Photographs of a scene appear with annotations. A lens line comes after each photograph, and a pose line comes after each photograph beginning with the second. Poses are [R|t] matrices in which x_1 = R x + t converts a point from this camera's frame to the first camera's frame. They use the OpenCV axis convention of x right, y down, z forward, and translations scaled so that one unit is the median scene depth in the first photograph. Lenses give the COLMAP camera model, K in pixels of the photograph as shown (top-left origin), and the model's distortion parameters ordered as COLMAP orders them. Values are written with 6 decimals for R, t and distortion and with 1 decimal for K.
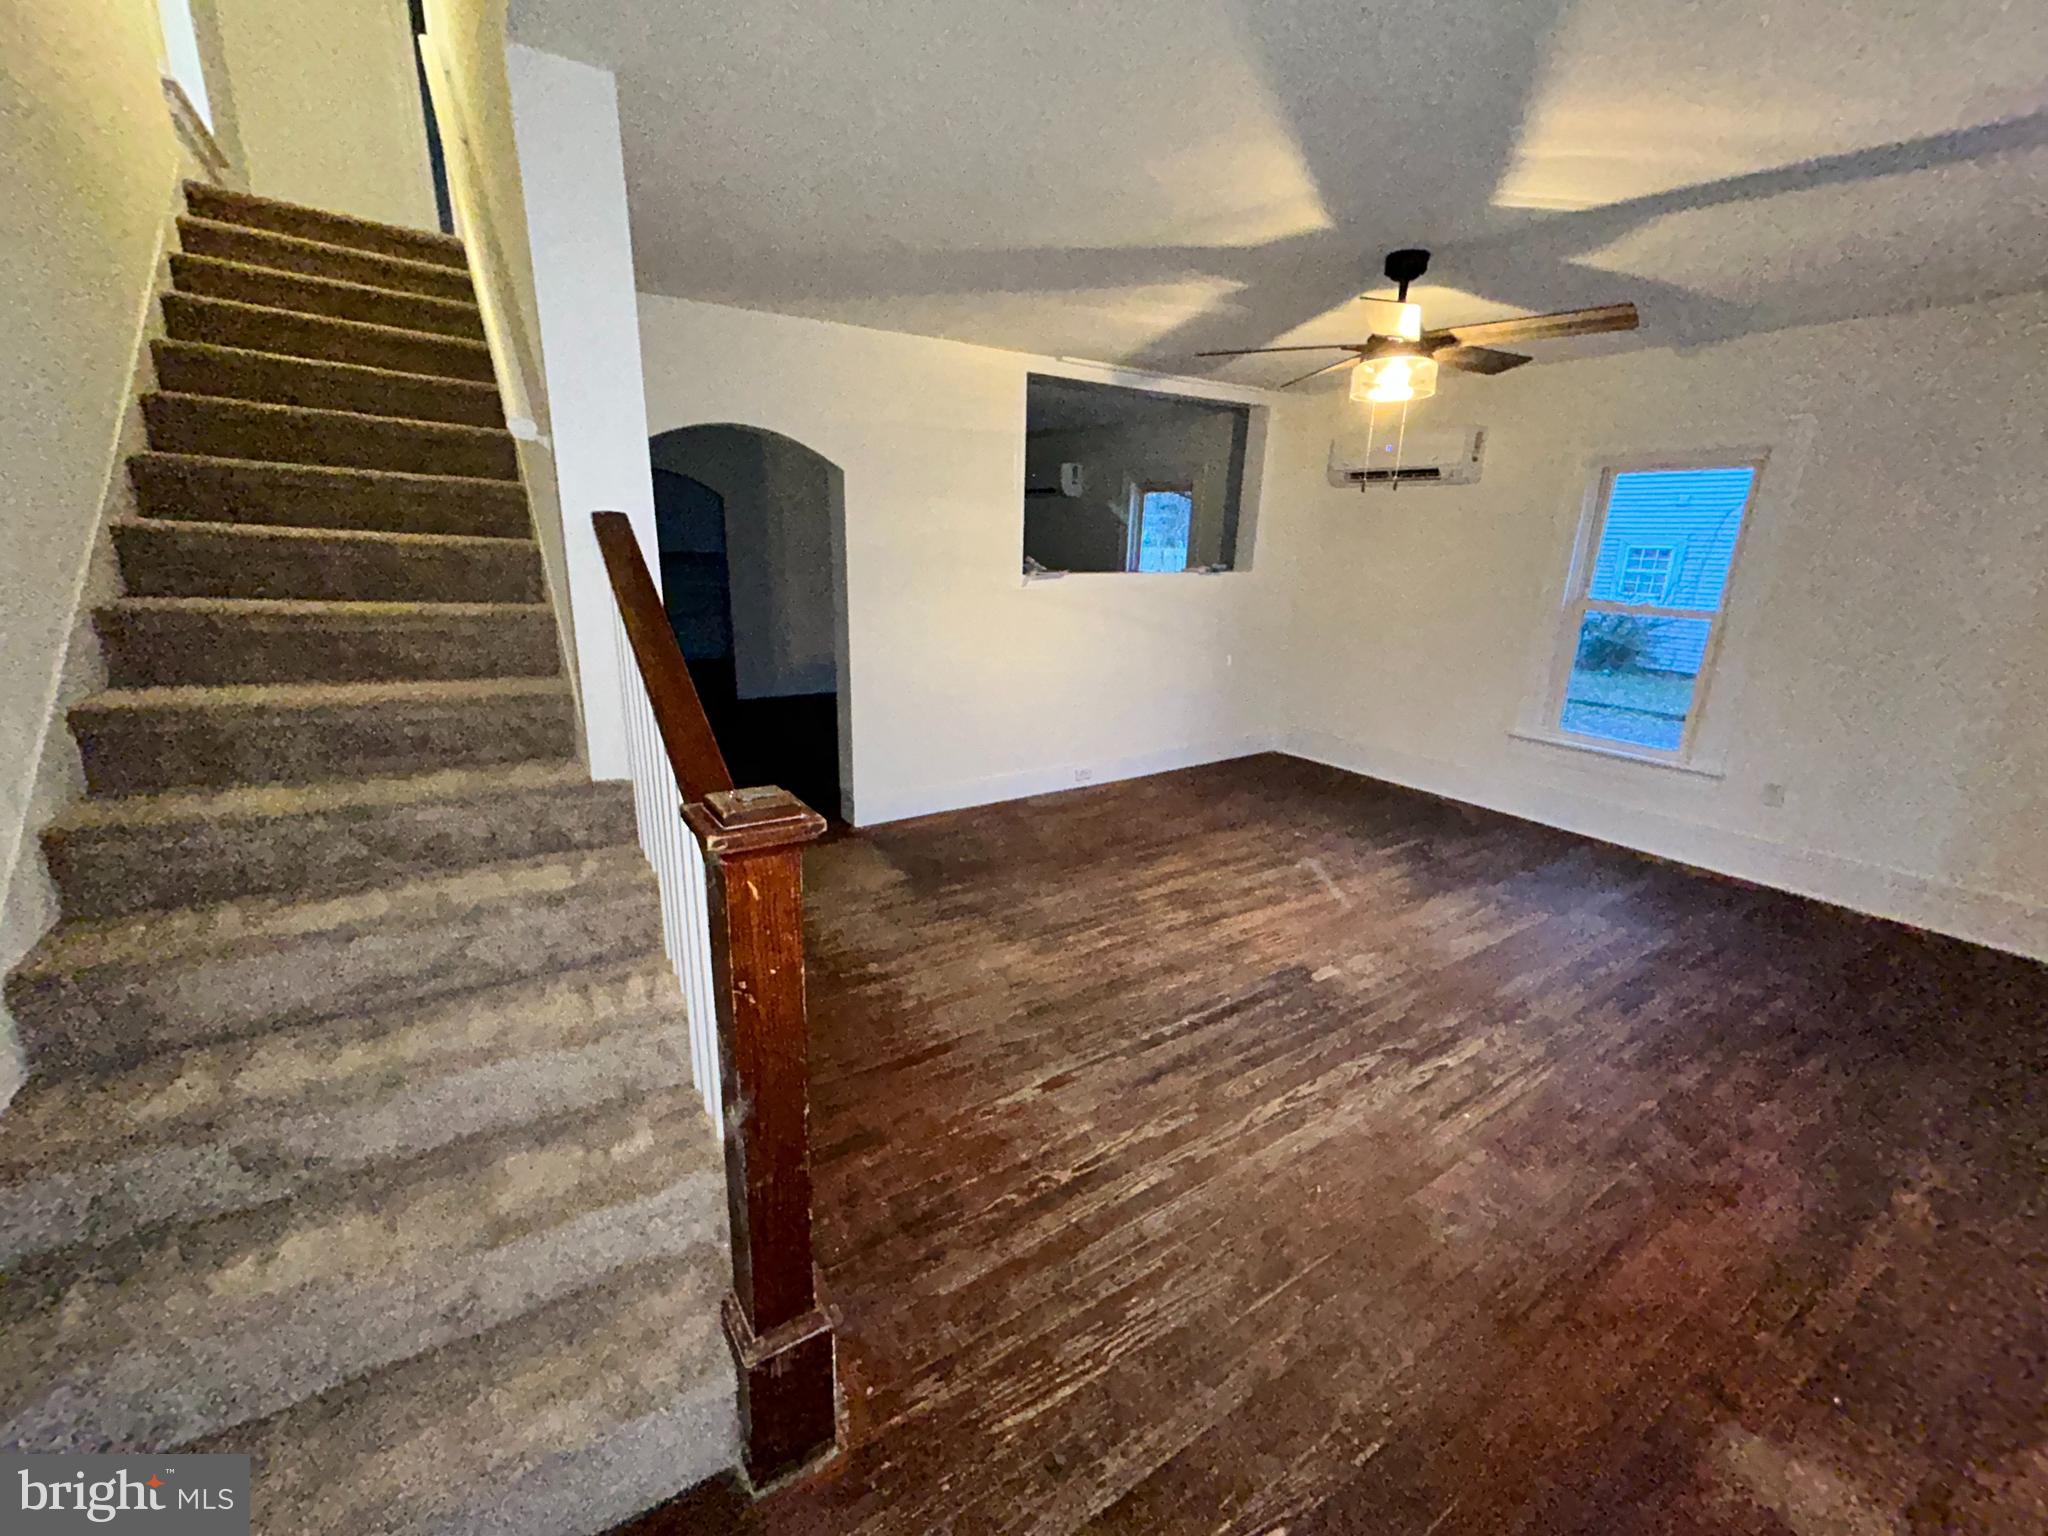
lens RADIAL K [[829.3, 0, 1024.0], [0, 829.3, 764.7], [0, 0, 1]] dist [-0.001586, -0.000557]
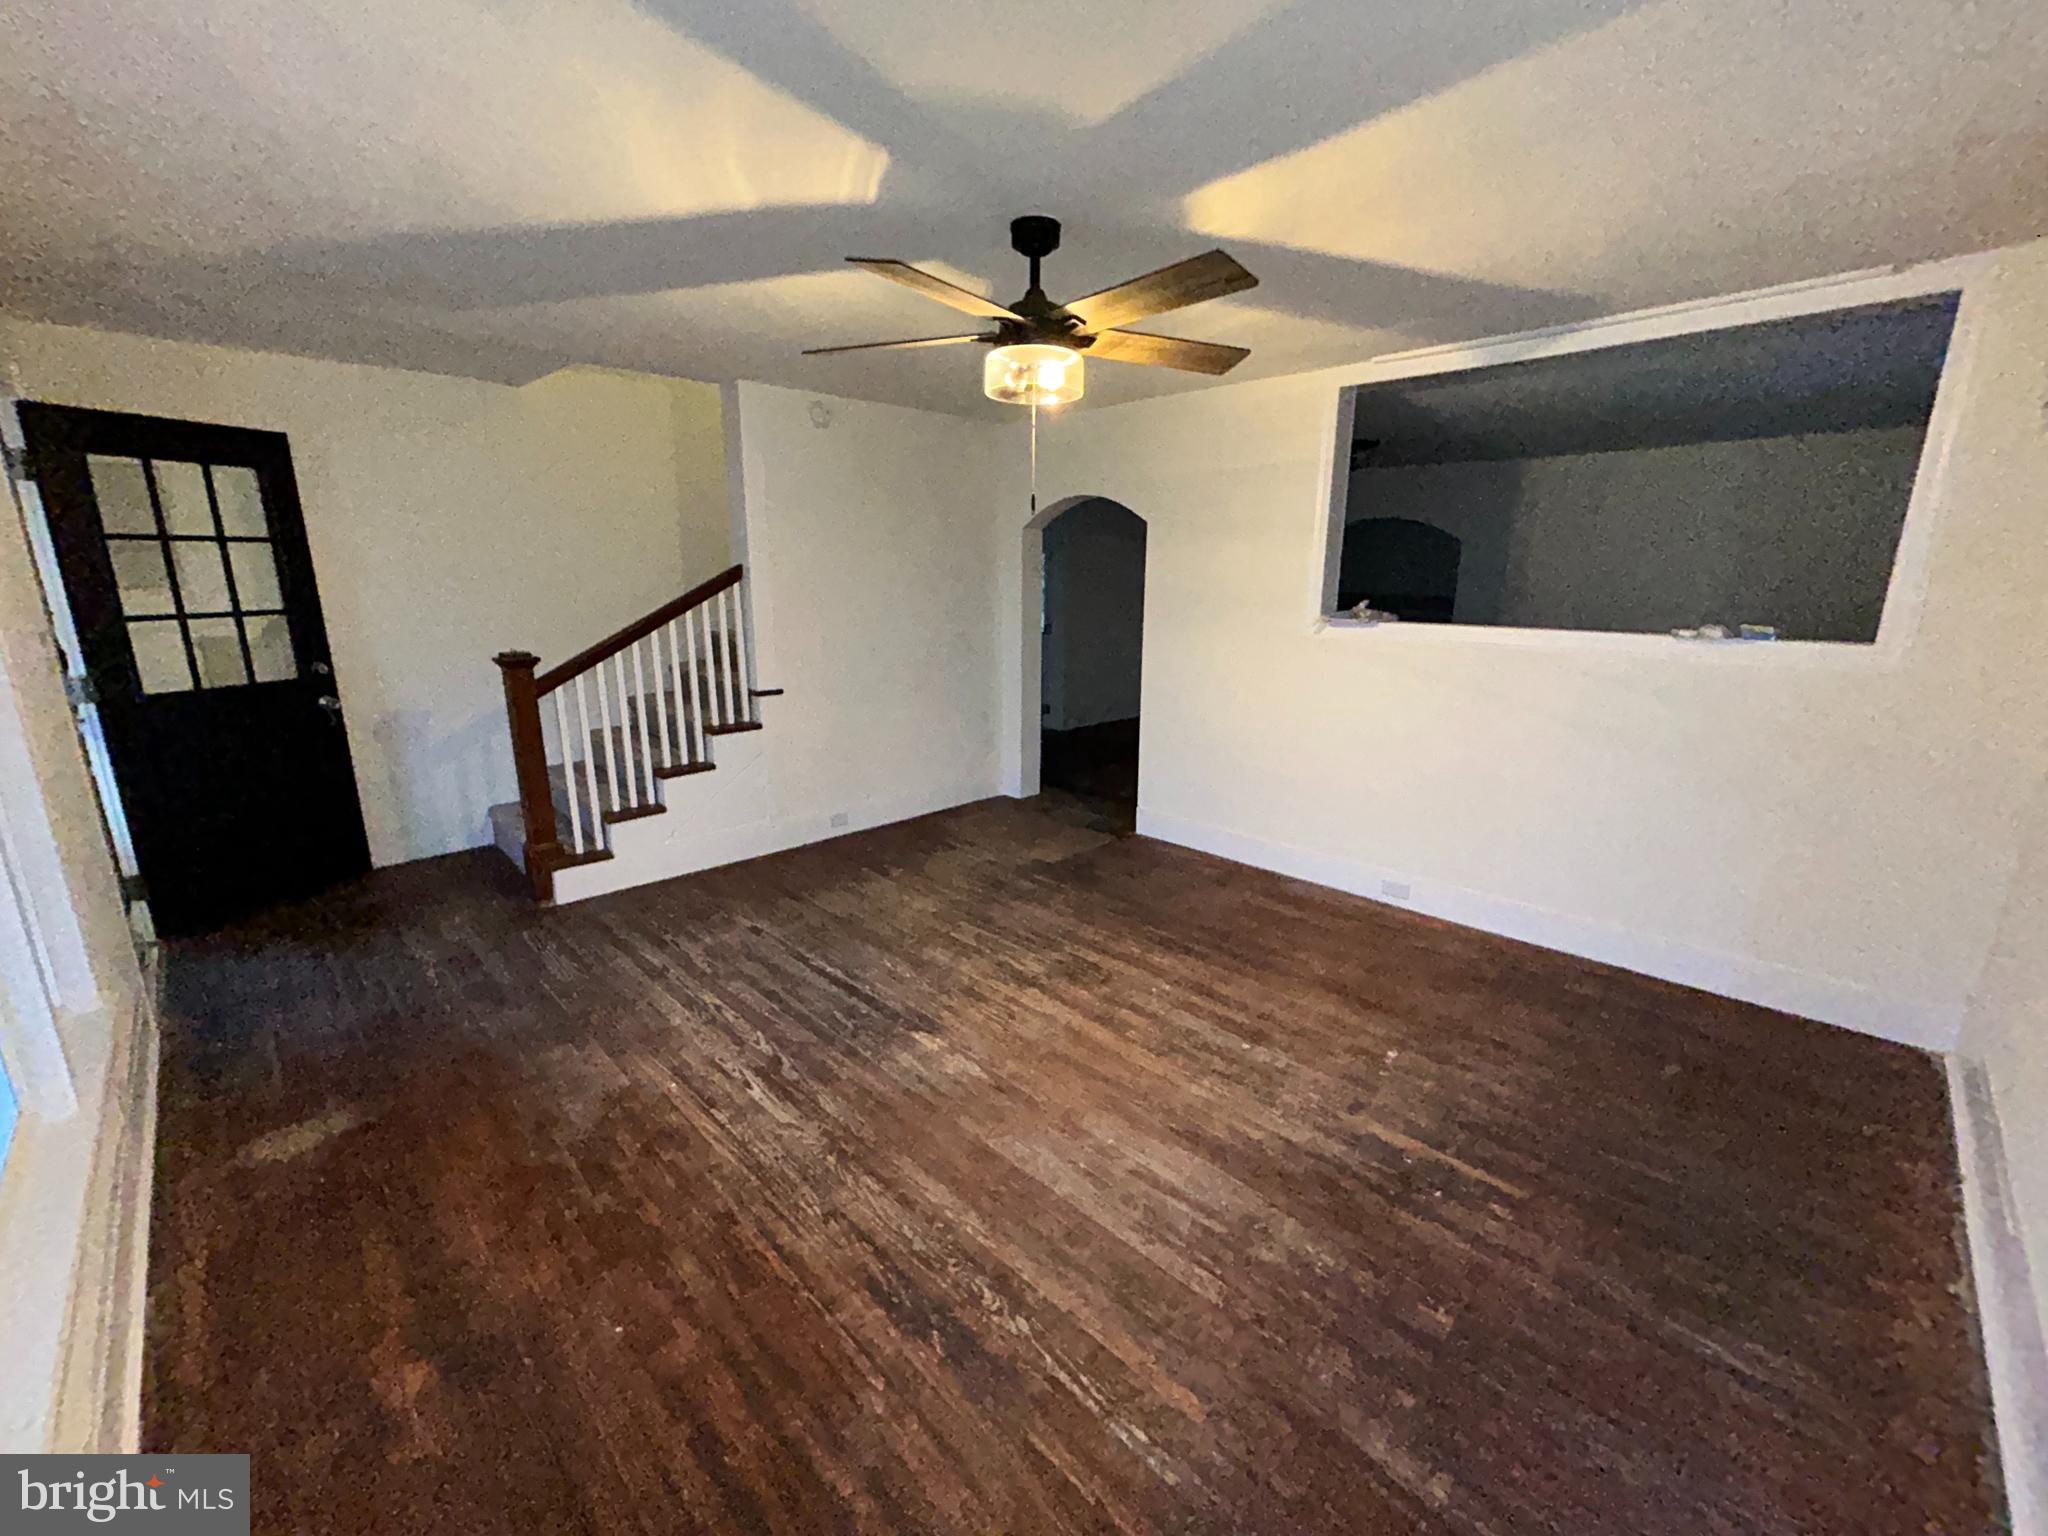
lens RADIAL K [[829.3, 0, 1019.4], [0, 829.3, 767.1], [0, 0, 1]] dist [-0.001586, -0.000557]
pose [[0.194483, 0.206764, -0.958867, 1.231426], [-0.263239, 0.952675, 0.152037, -0.207252], [0.944924, 0.222842, 0.239707, 0.830826]]
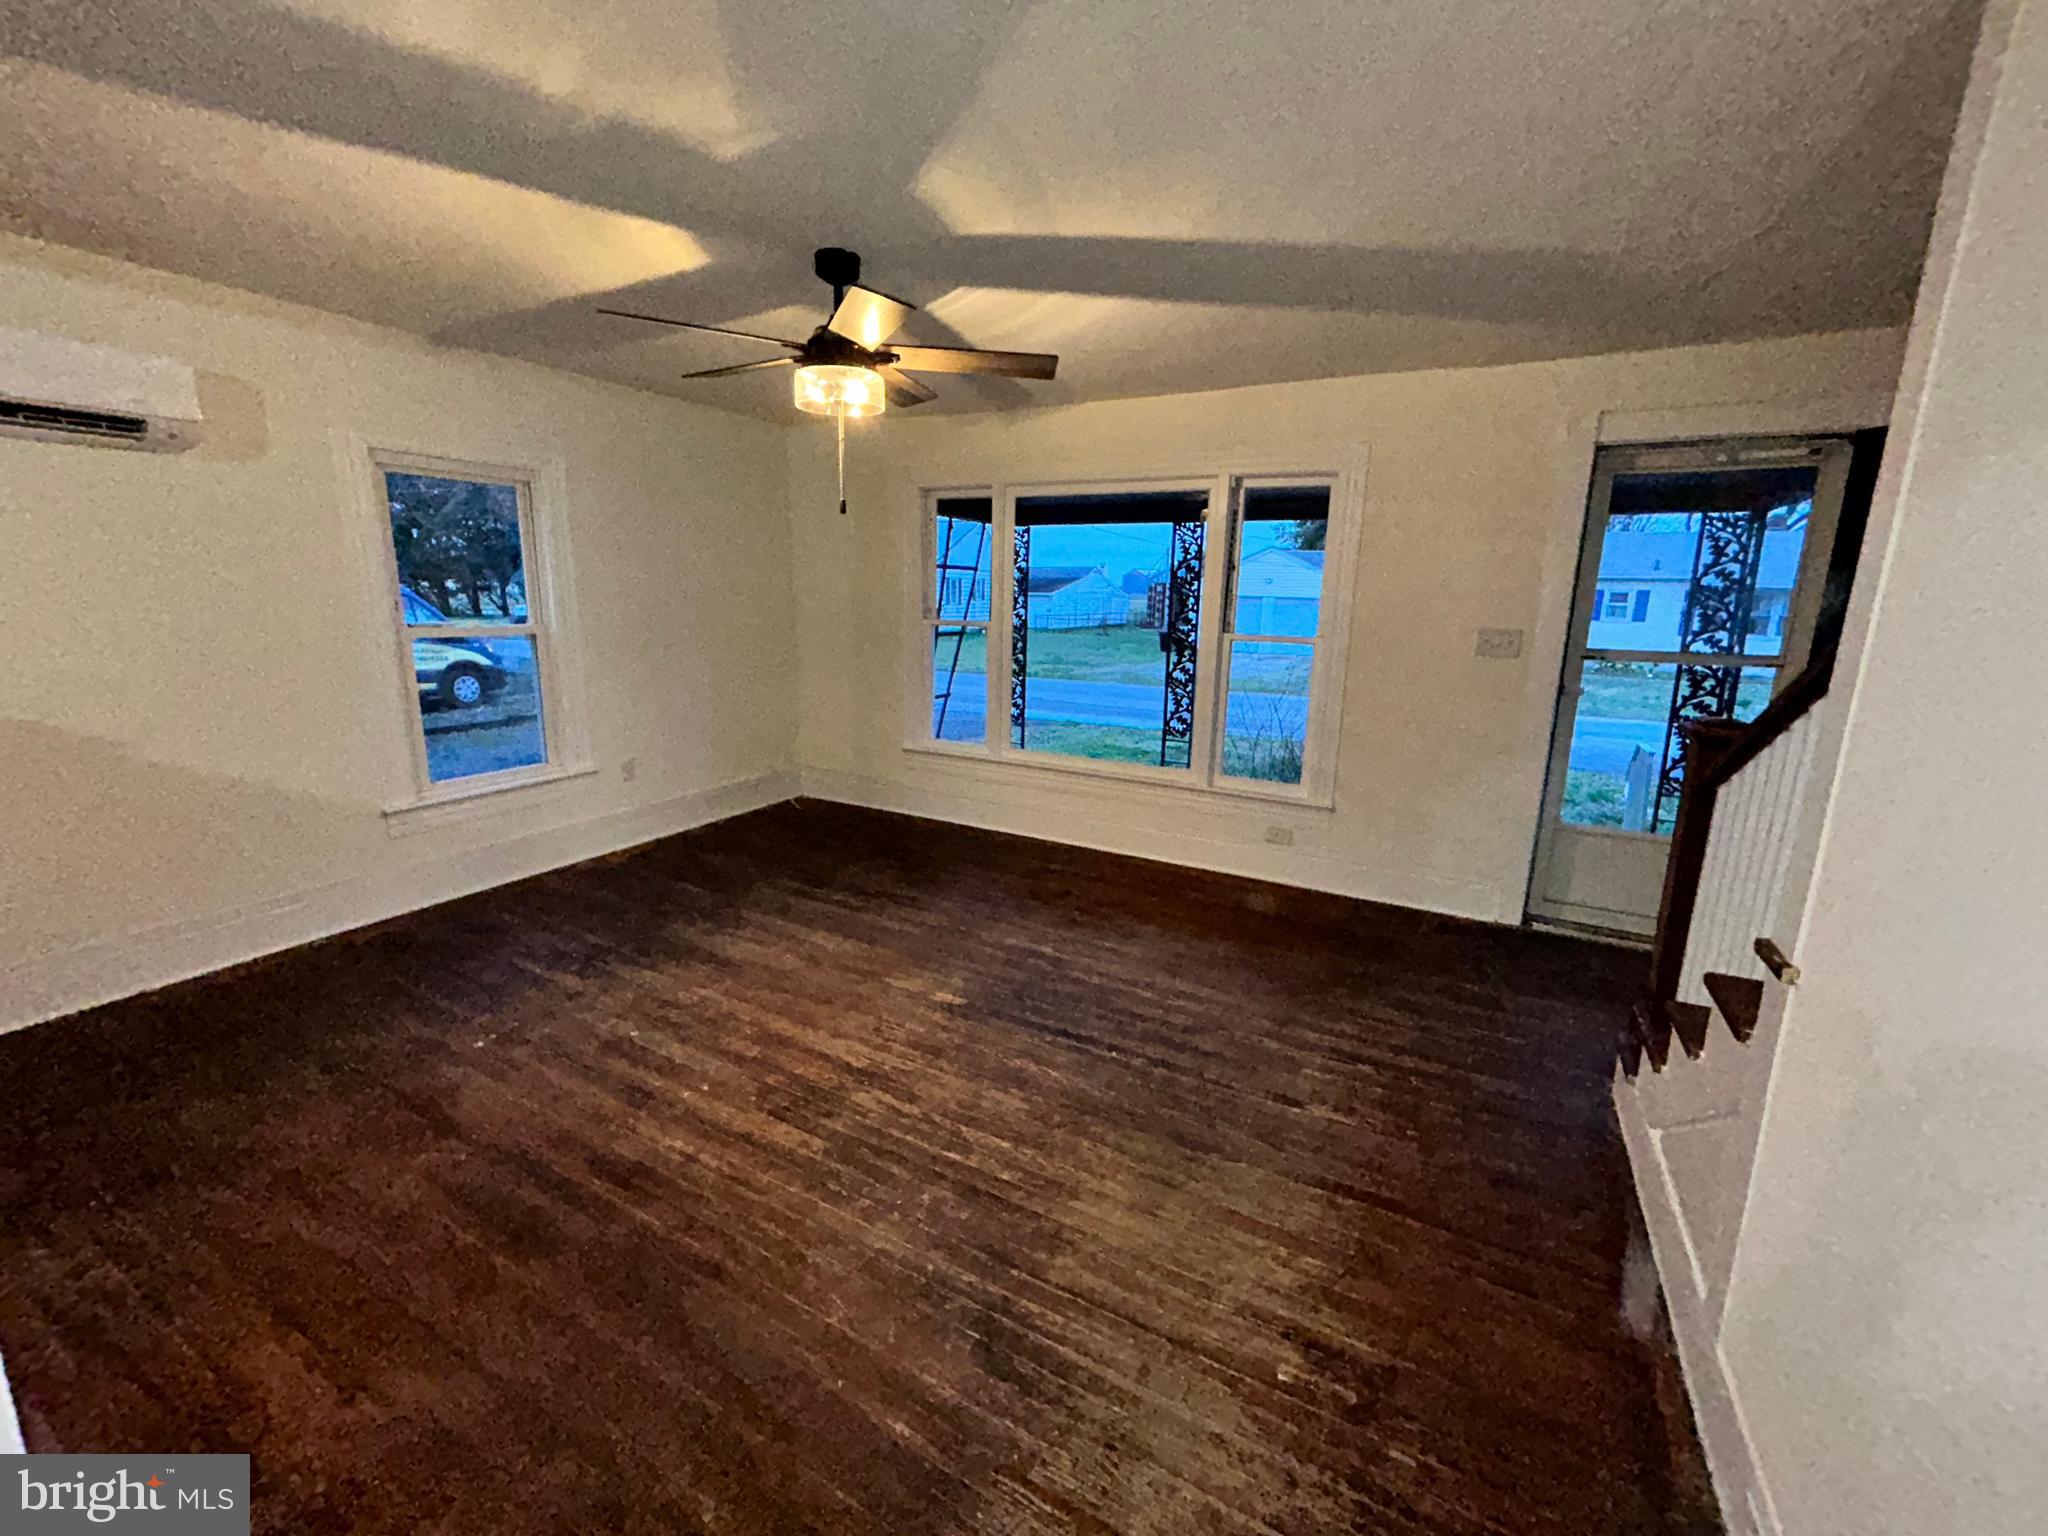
lens RADIAL K [[829.3, 0, 1019.9], [0, 829.3, 767.9], [0, 0, 1]] dist [-0.001586, -0.000557]
pose [[-0.472144, -0.221551, 0.853226, -0.483711], [0.204111, 0.914123, 0.350311, -0.345590], [-0.857566, 0.339550, -0.386377, 1.251289]]
